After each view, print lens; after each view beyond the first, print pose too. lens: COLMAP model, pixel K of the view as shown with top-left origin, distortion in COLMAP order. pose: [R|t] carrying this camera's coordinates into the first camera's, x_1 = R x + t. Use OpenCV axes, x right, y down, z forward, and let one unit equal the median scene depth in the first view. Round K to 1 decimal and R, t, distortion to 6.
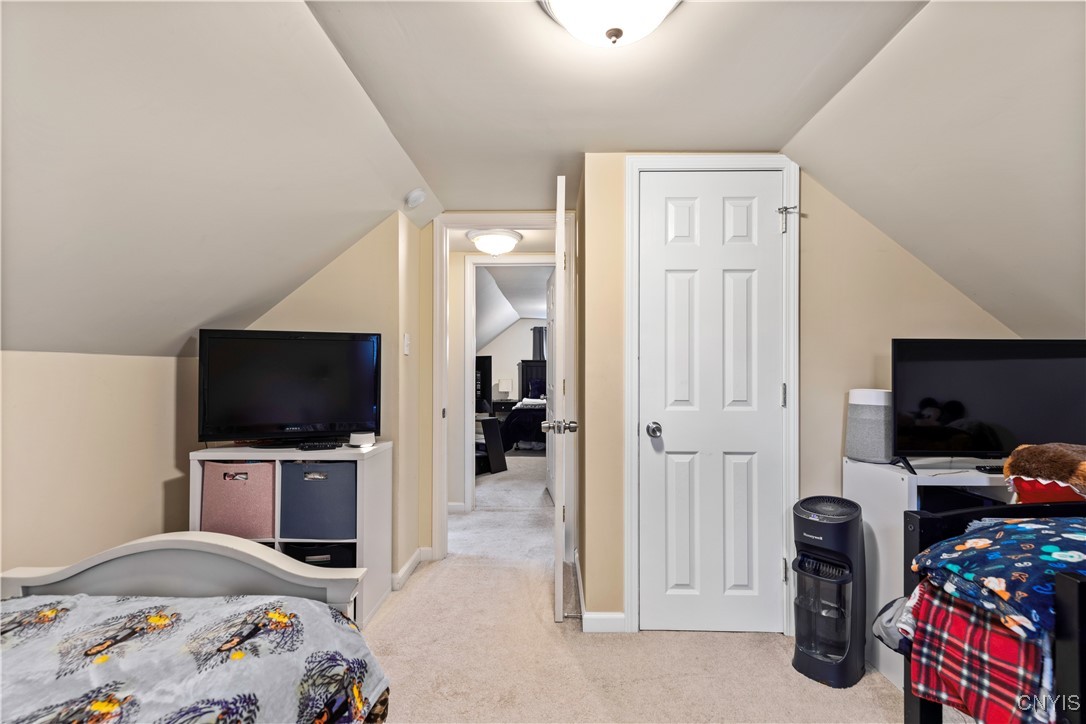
lens RADIAL K [[493.2, 0, 543.3], [0, 493.2, 362.8], [0, 0, 1]] dist [0.013101, -0.002384]
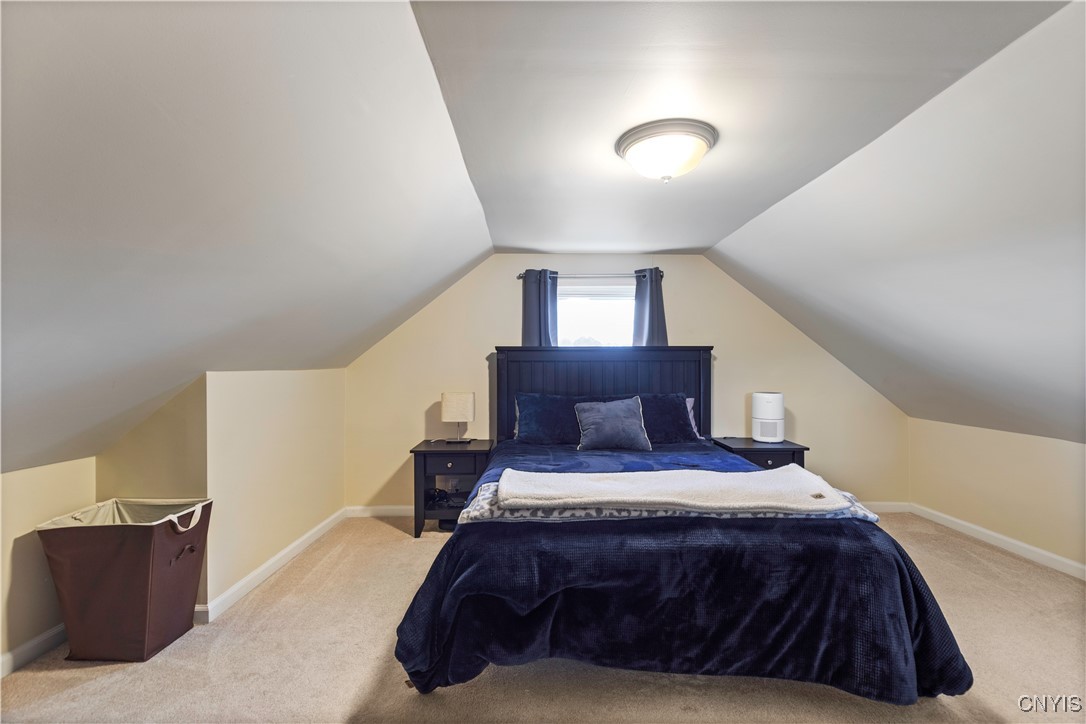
lens RADIAL K [[493.2, 0, 542.3], [0, 493.2, 362.8], [0, 0, 1]] dist [0.013101, -0.002384]
pose [[0.999065, -0.005686, 0.042849, -0.022713], [0.005642, 0.999983, 0.001143, 0.008303], [-0.042855, -0.000900, 0.999081, 0.571315]]
